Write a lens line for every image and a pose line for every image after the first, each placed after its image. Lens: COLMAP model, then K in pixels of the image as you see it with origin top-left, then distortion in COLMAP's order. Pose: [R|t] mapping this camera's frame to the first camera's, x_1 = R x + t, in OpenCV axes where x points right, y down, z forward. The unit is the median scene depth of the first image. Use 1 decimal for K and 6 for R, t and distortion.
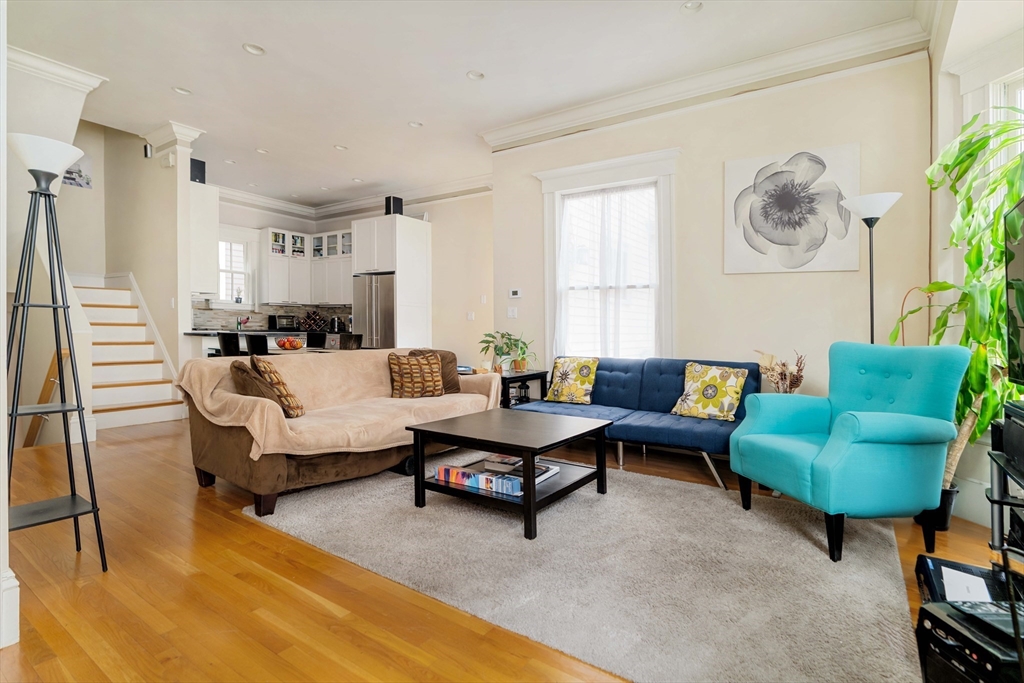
lens RADIAL K [[496.6, 0, 526.2], [0, 496.6, 359.9], [0, 0, 1]] dist [-0.004150, -0.000434]
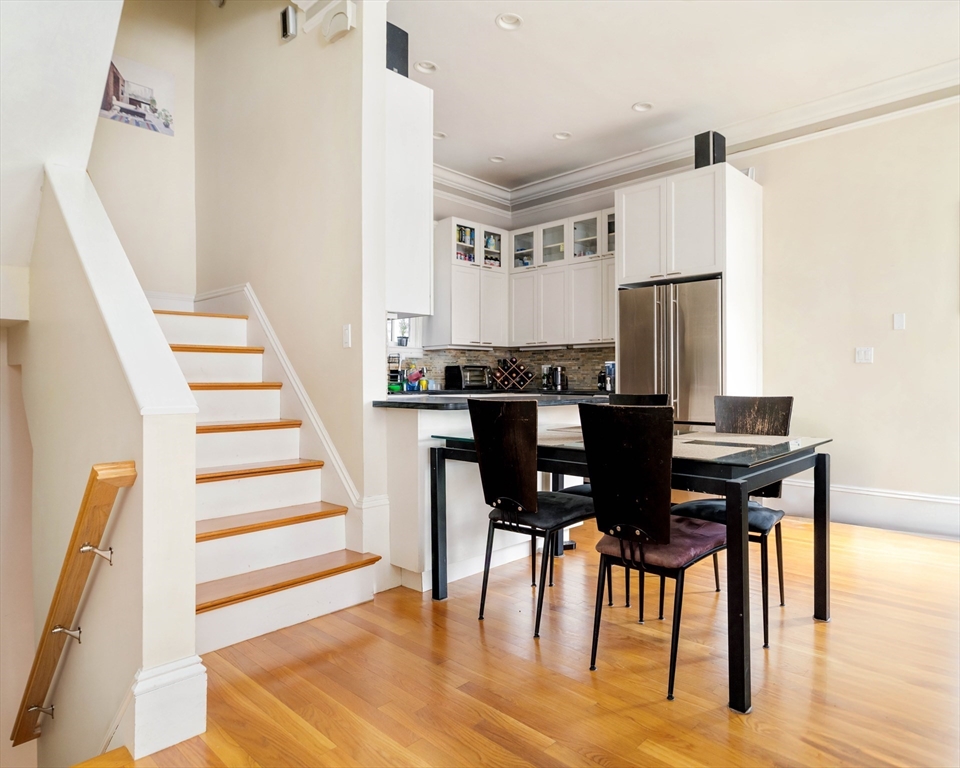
lens RADIAL K [[584.8, 0, 591.5], [0, 584.8, 403.2], [0, 0, 1]] dist [-0.004519, -0.000378]
pose [[0.996765, -0.019344, -0.078006, -0.327066], [0.017148, 0.999440, -0.028719, -0.024955], [0.078518, 0.027288, 0.996539, 0.353580]]
